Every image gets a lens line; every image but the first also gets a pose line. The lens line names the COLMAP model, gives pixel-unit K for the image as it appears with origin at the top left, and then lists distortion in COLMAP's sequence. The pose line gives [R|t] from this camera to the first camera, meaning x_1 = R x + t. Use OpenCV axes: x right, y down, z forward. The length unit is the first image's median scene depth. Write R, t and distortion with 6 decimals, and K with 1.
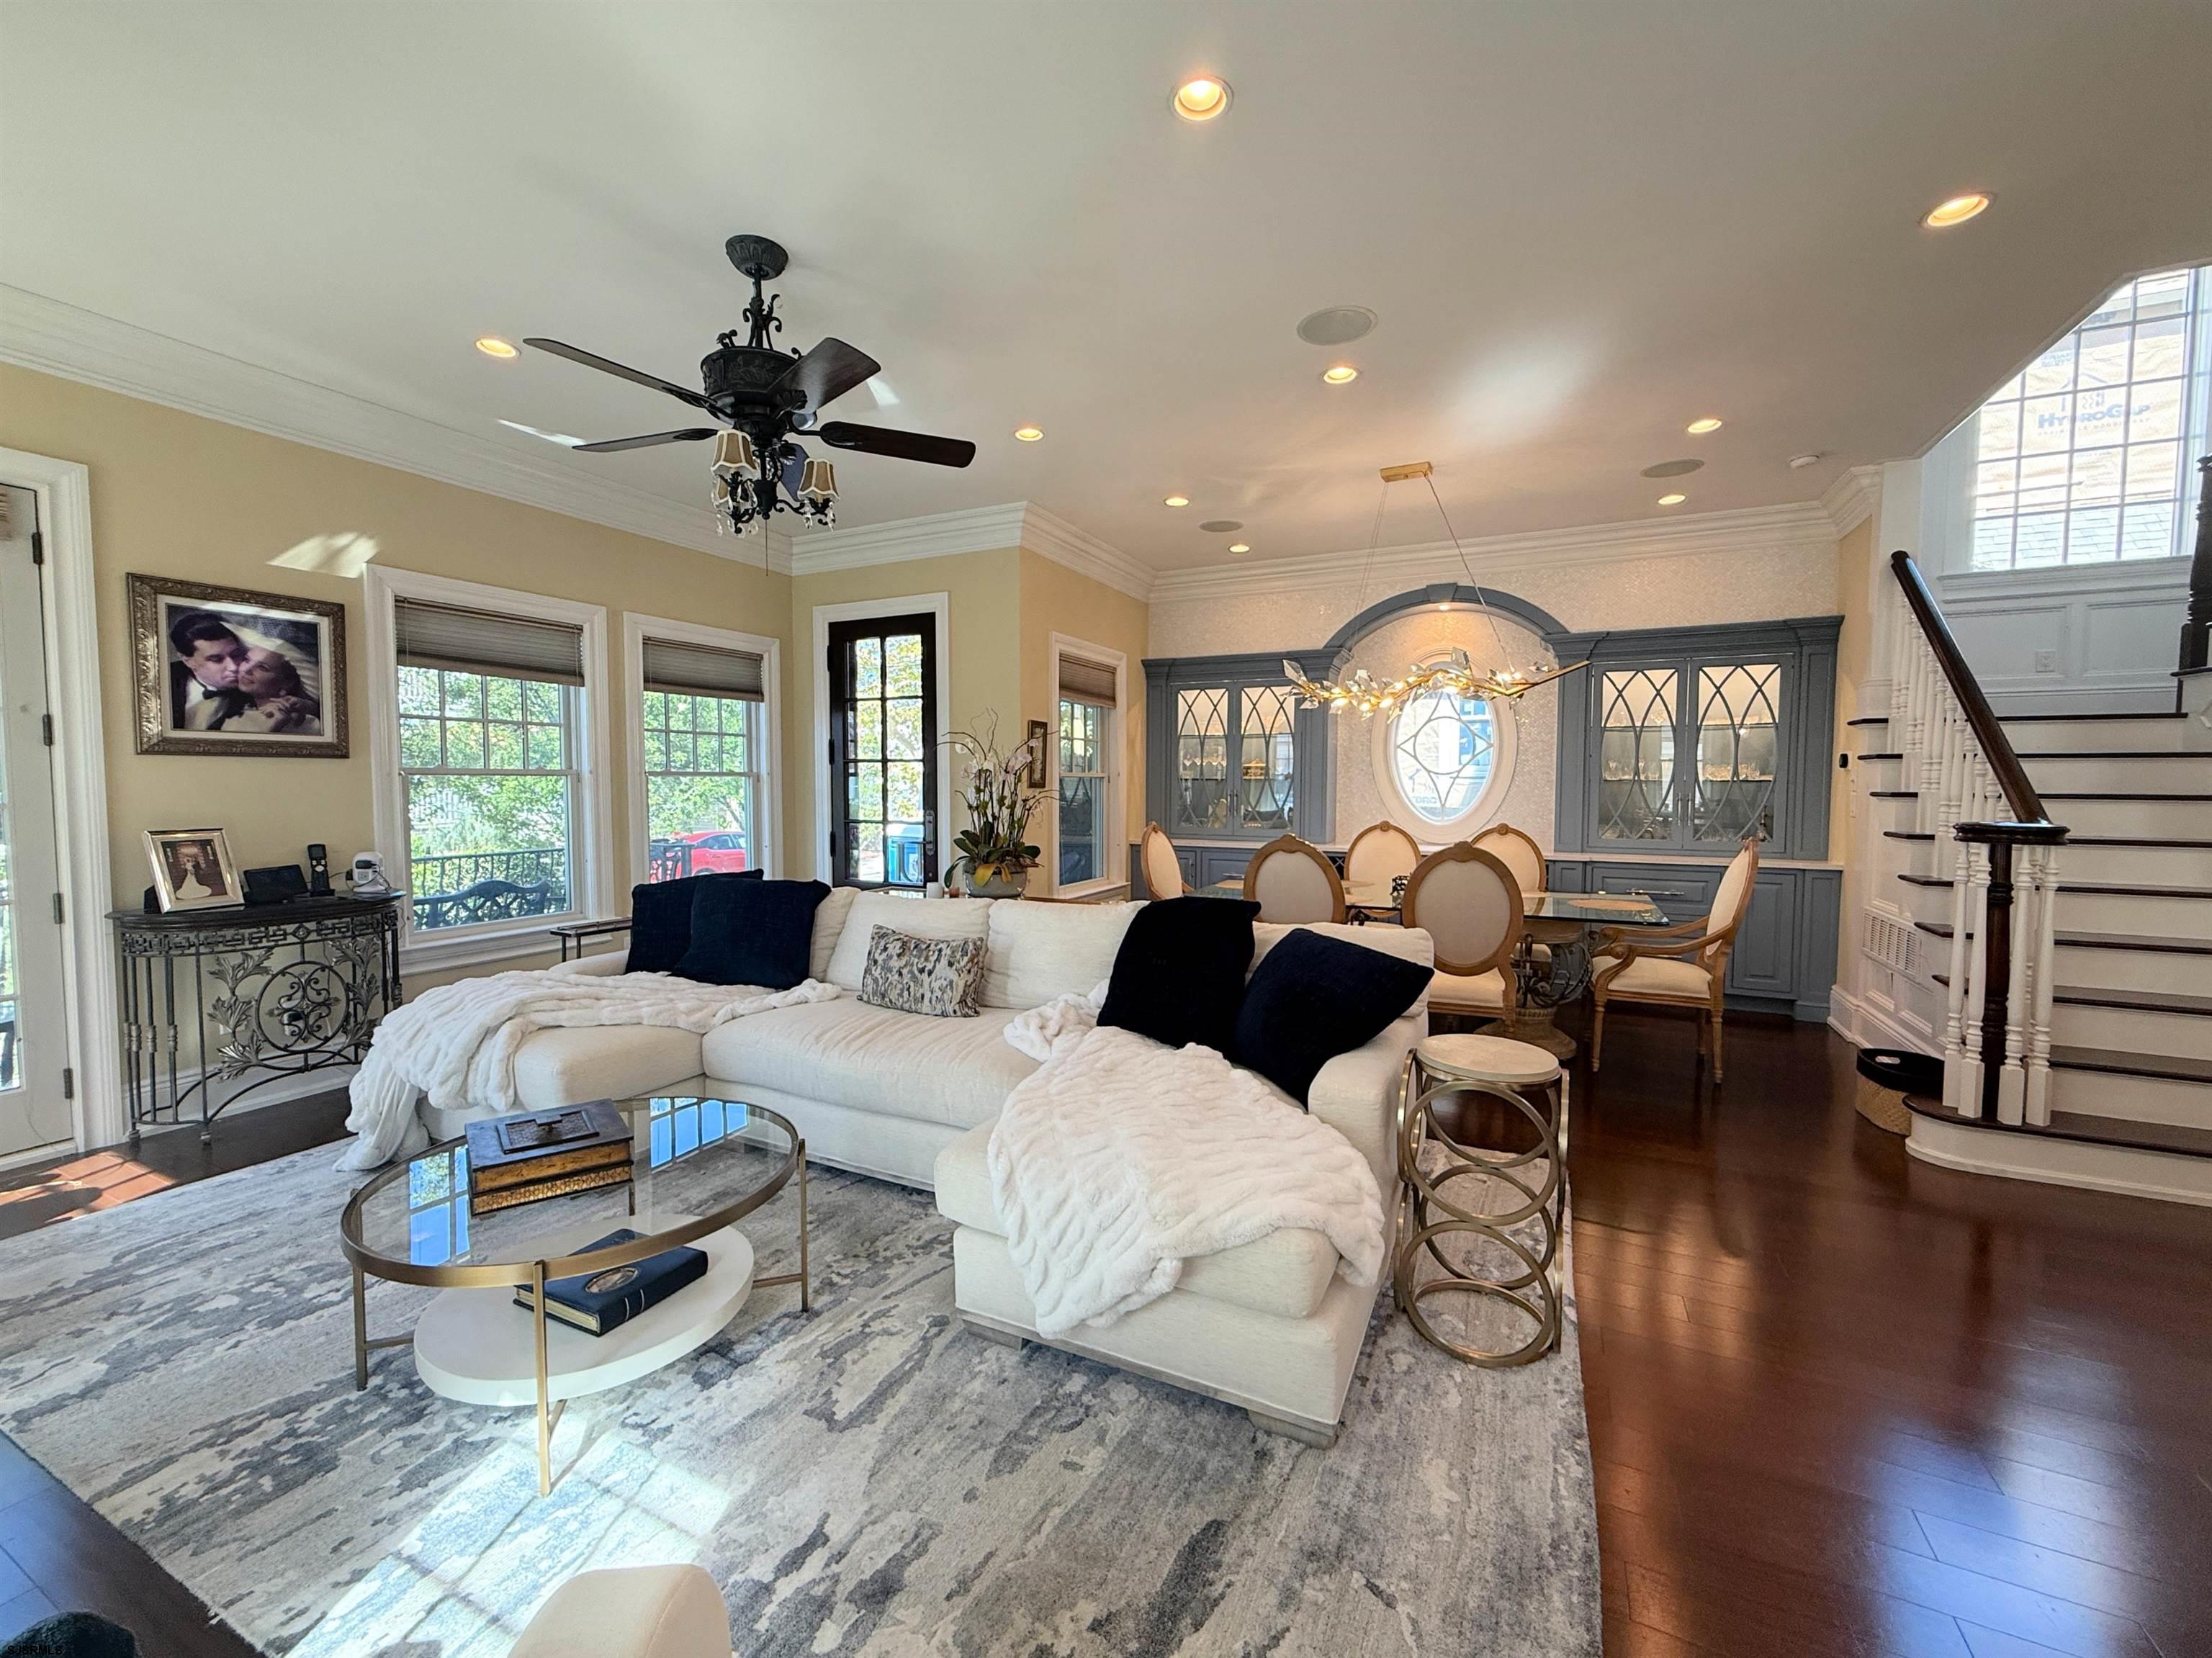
lens RADIAL K [[889.9, 0, 1103.4], [0, 889.9, 841.4], [0, 0, 1]] dist [-0.000059, -0.000325]
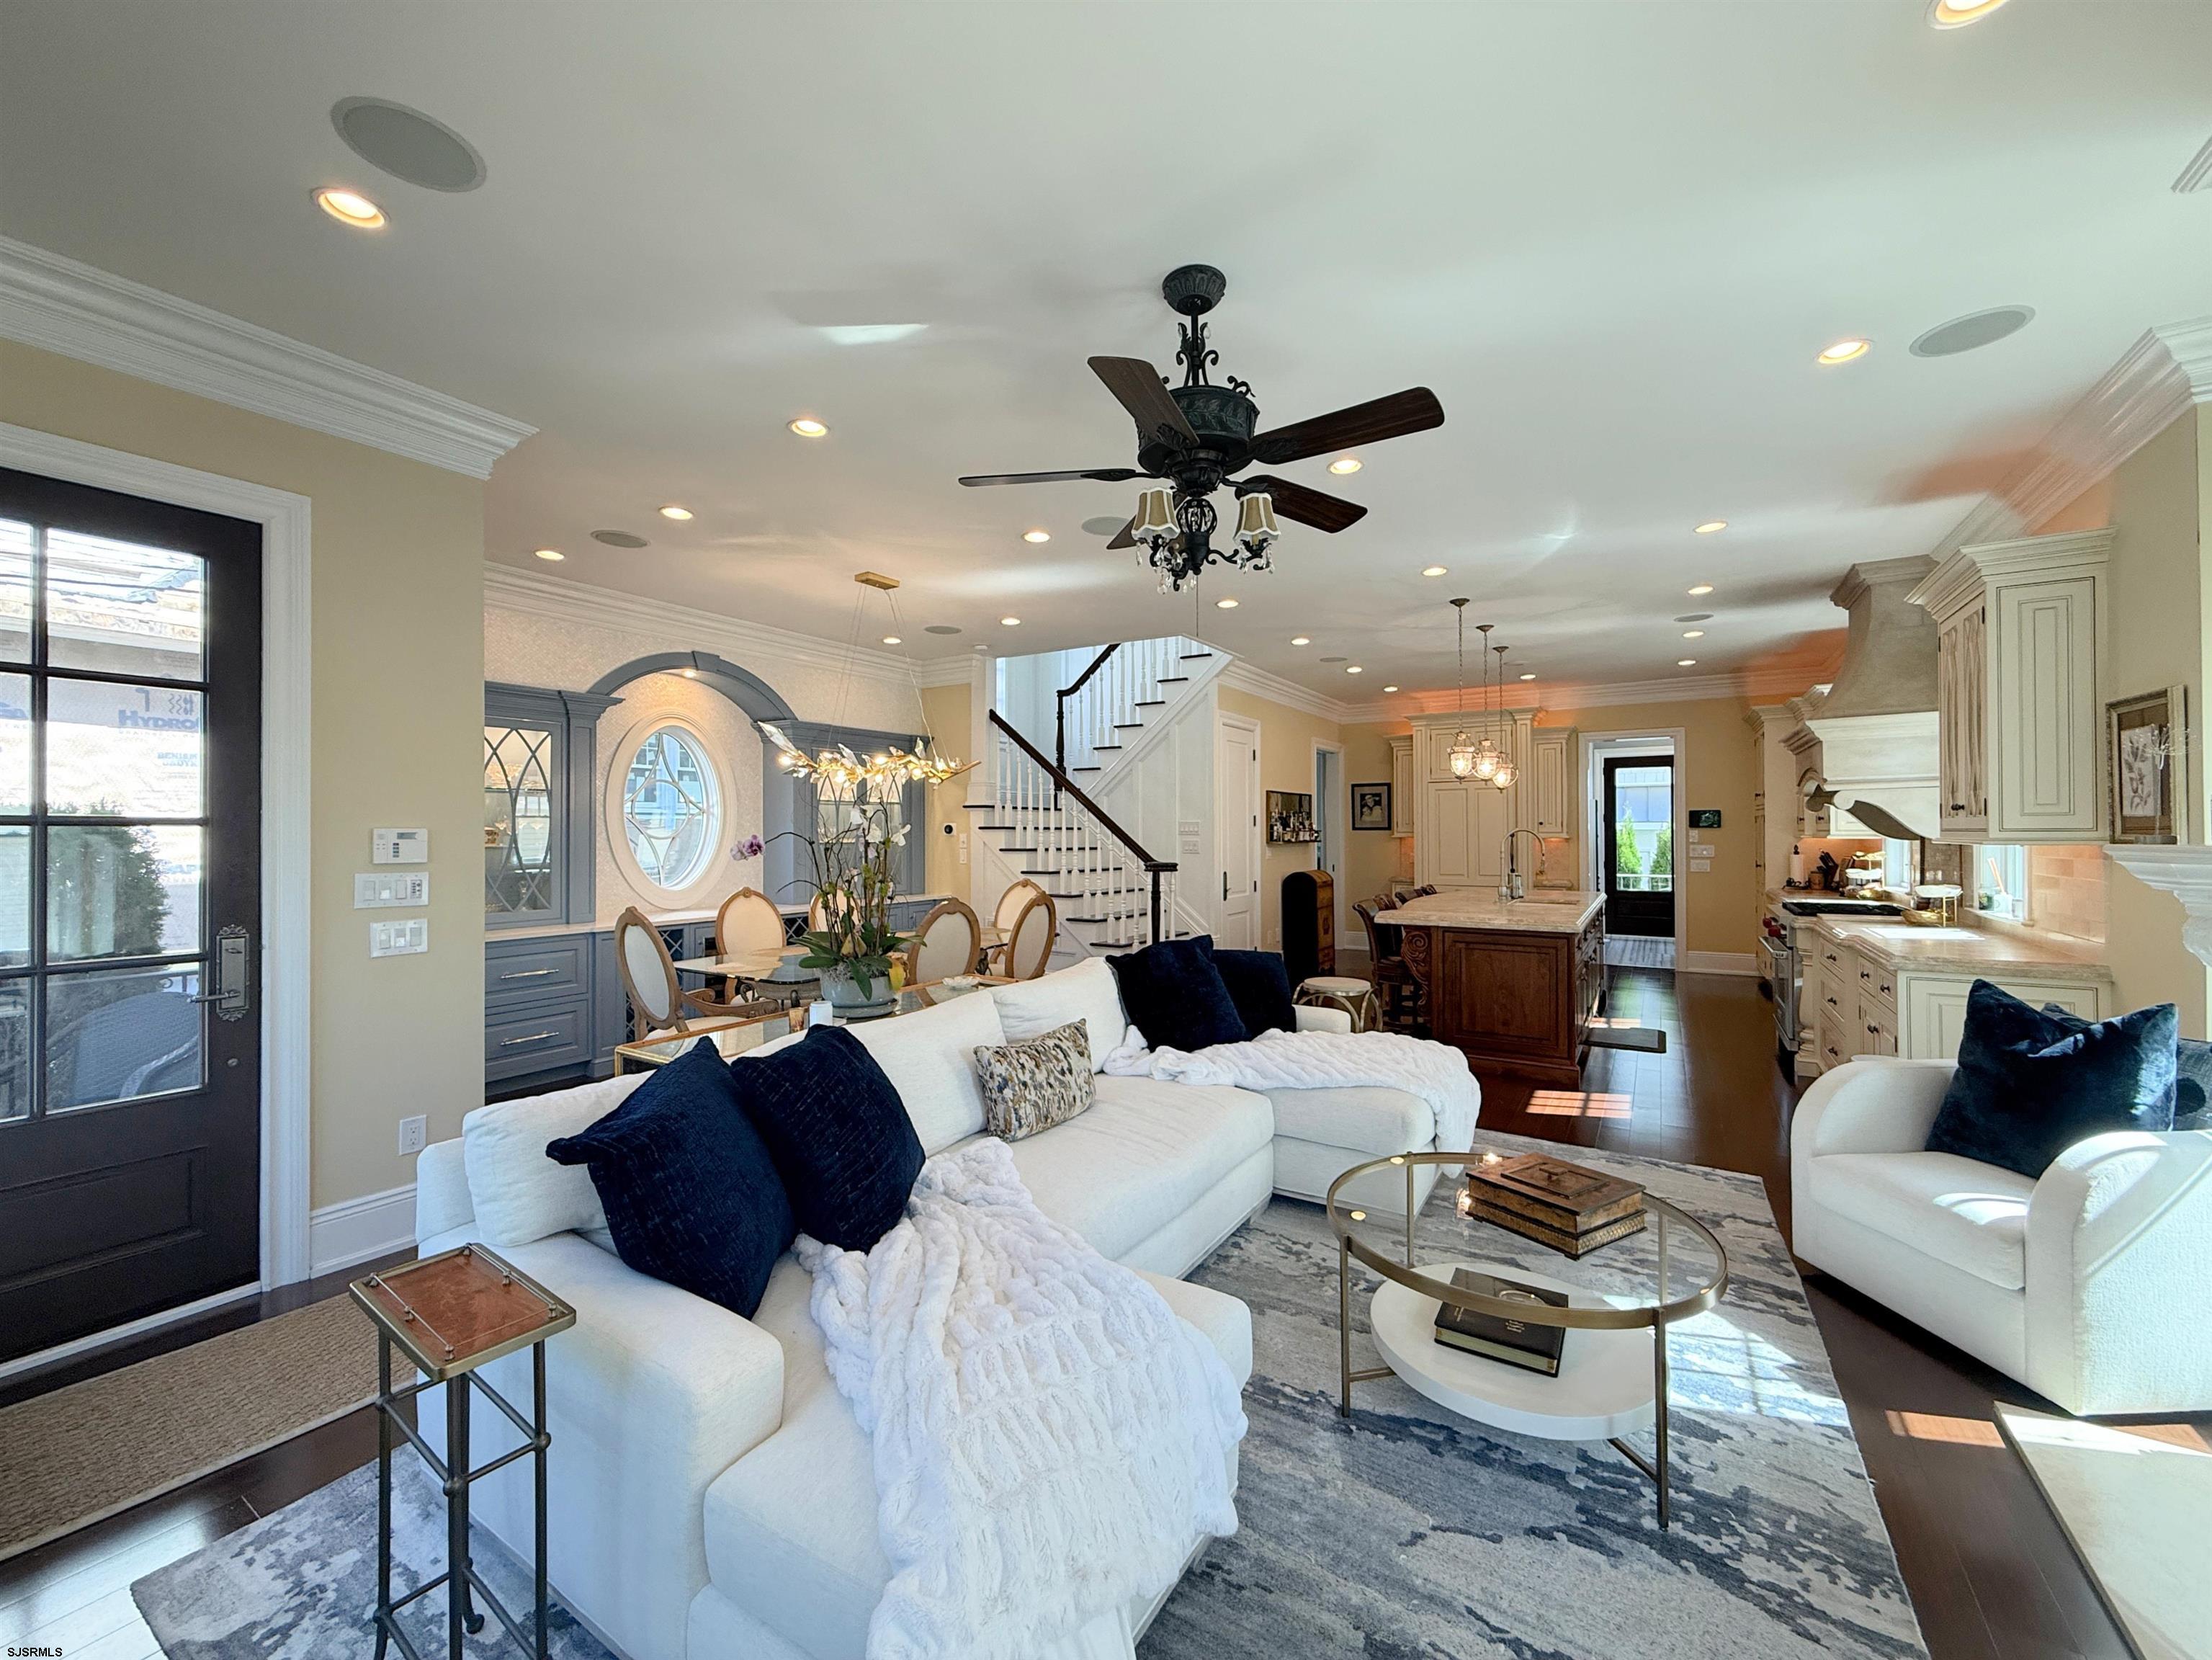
lens RADIAL K [[890.1, 0, 1101.6], [0, 890.1, 828.1], [0, 0, 1]] dist [-0.000059, -0.000325]
pose [[0.106355, 0.002083, 0.994326, -0.954588], [0.071910, 0.997363, -0.009781, -0.076138], [-0.991725, 0.072542, 0.105925, 0.750691]]
